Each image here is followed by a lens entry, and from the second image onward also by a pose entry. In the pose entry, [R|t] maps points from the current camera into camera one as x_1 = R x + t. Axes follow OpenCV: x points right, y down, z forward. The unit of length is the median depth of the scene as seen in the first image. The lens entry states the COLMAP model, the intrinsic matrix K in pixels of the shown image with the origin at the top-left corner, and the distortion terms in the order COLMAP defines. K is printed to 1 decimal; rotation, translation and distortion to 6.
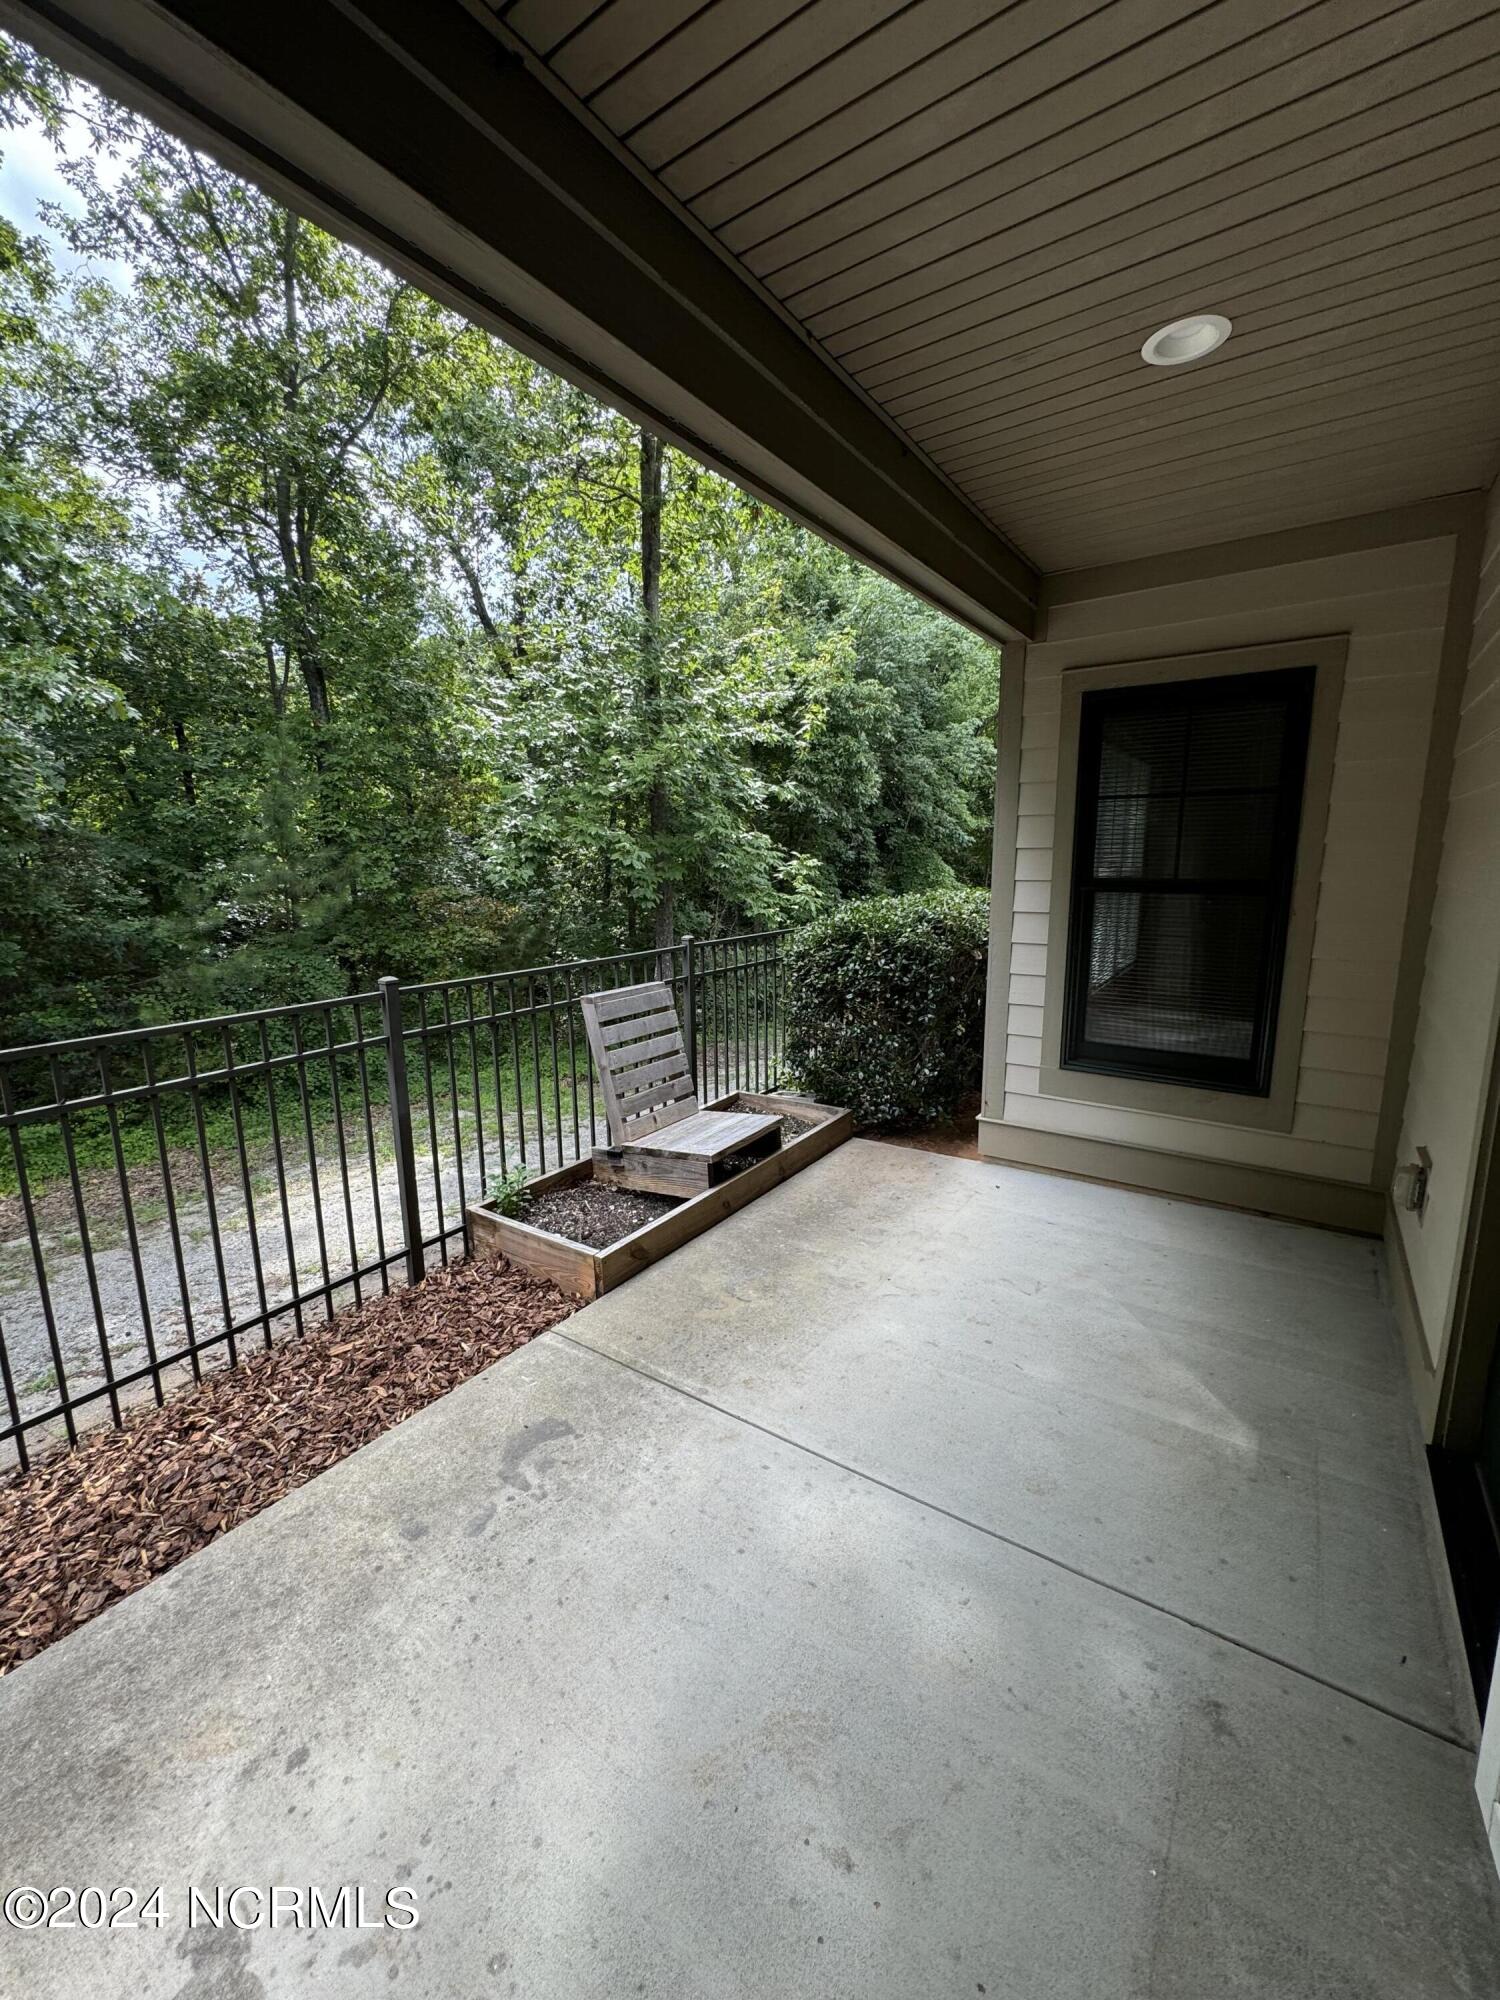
lens RADIAL K [[799.5, 0, 750.0], [0, 799.5, 1000.0], [0, 0, 1]] dist [0.001701, 0.000212]
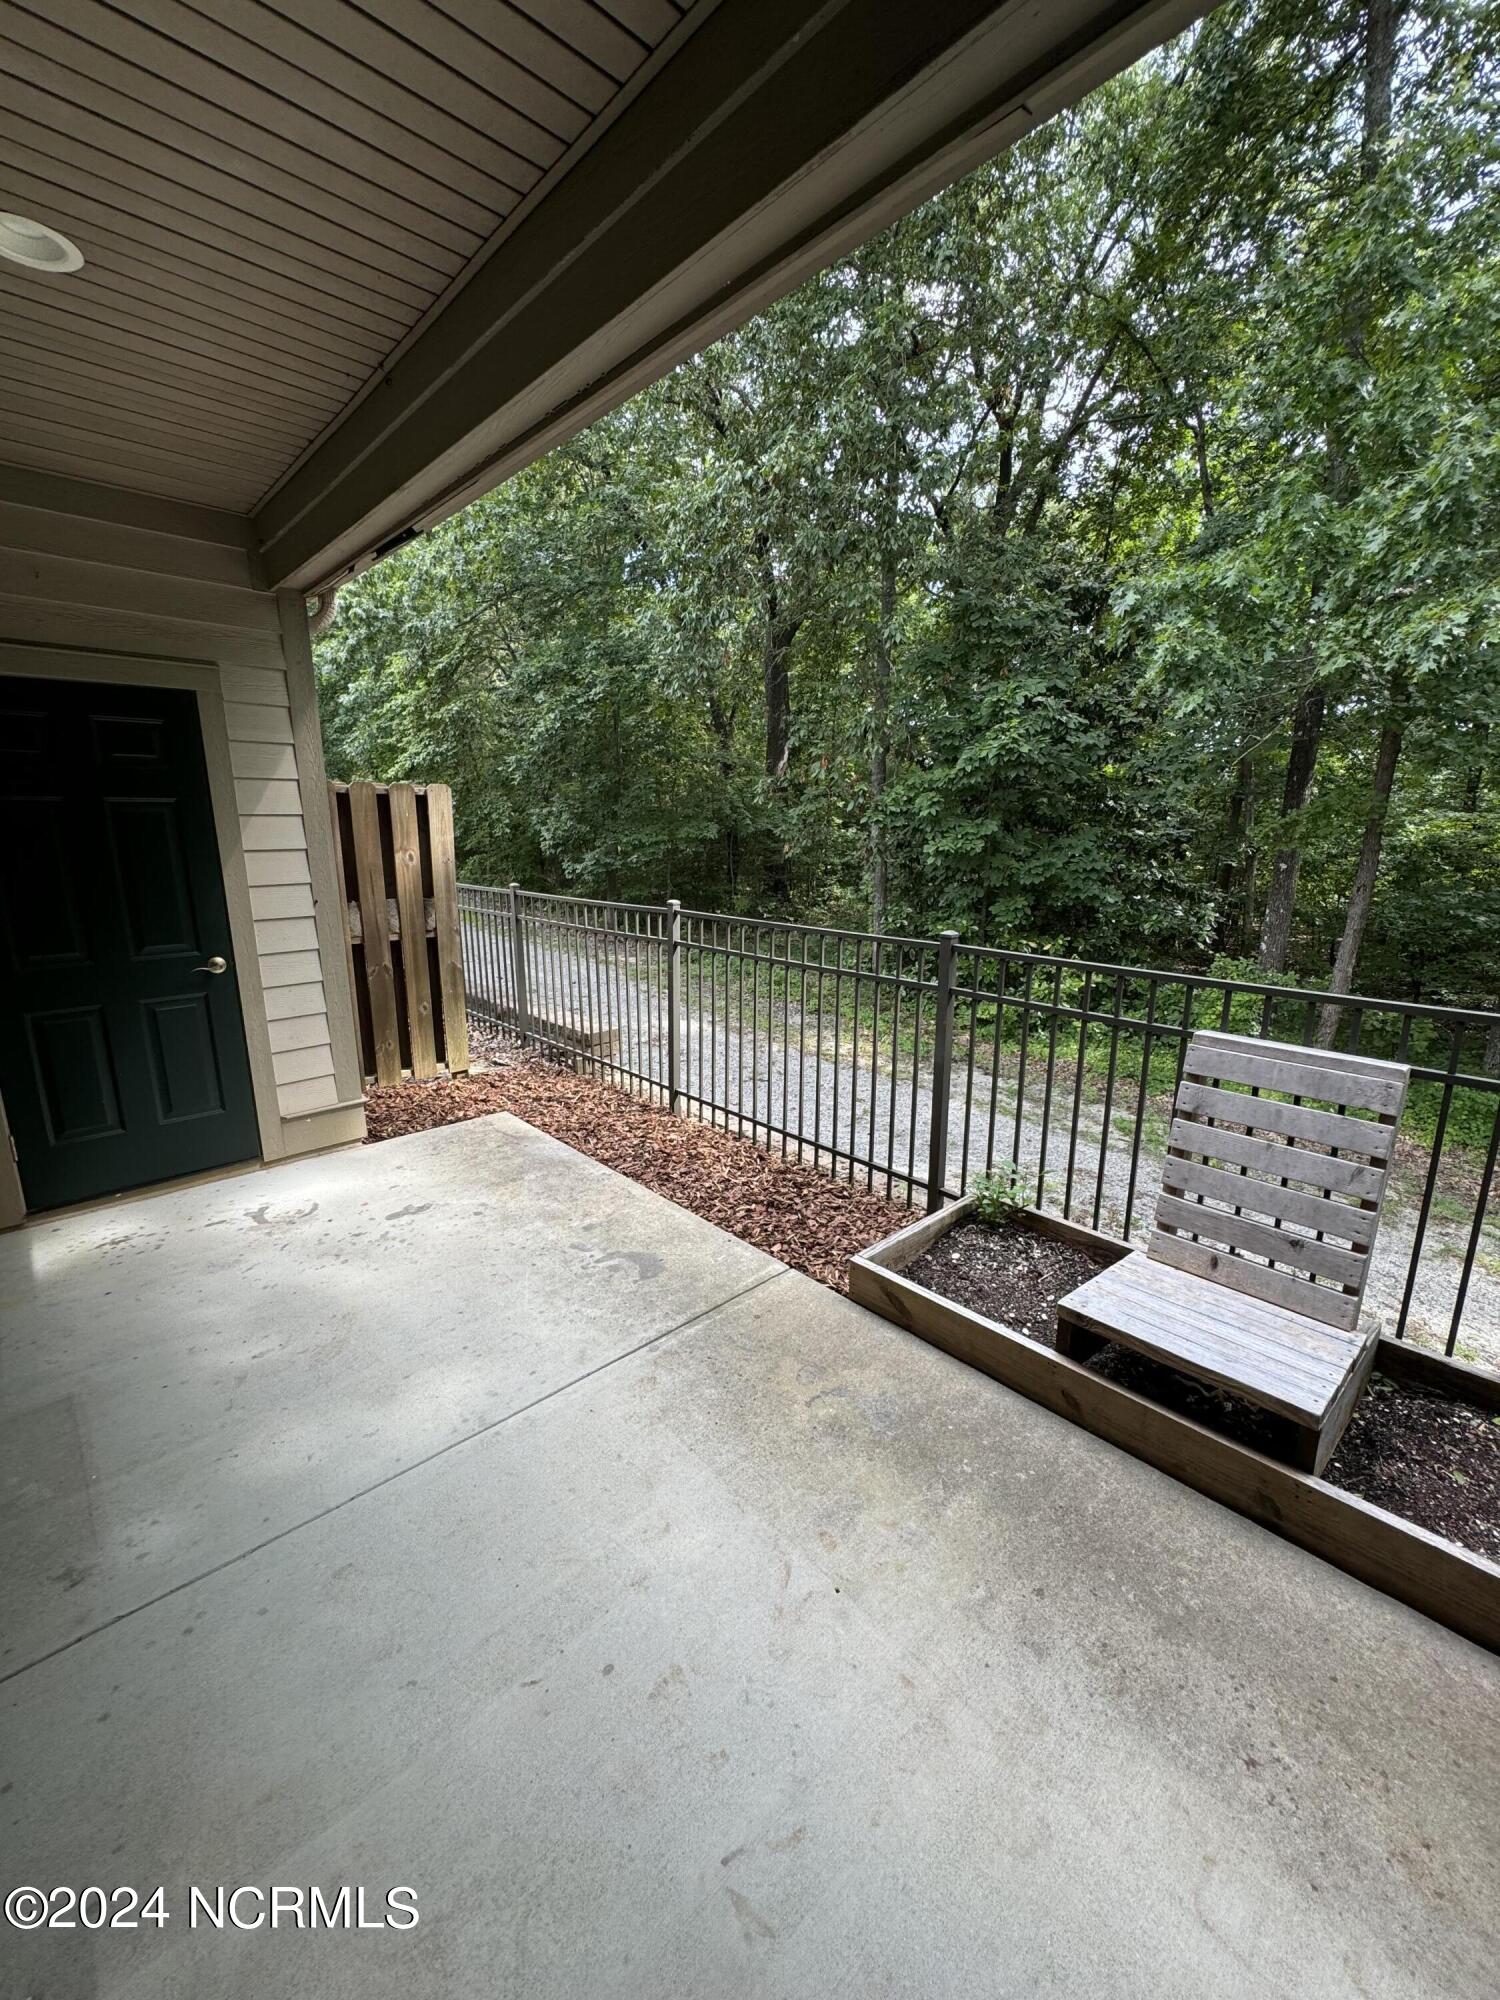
lens RADIAL K [[799.5, 0, 750.0], [0, 799.5, 1000.0], [0, 0, 1]] dist [0.001701, 0.000212]
pose [[-0.211293, 0.225692, -0.951009, 0.710059], [-0.168254, 0.950053, 0.262848, -0.200157], [0.962832, 0.215549, -0.162766, 1.076514]]
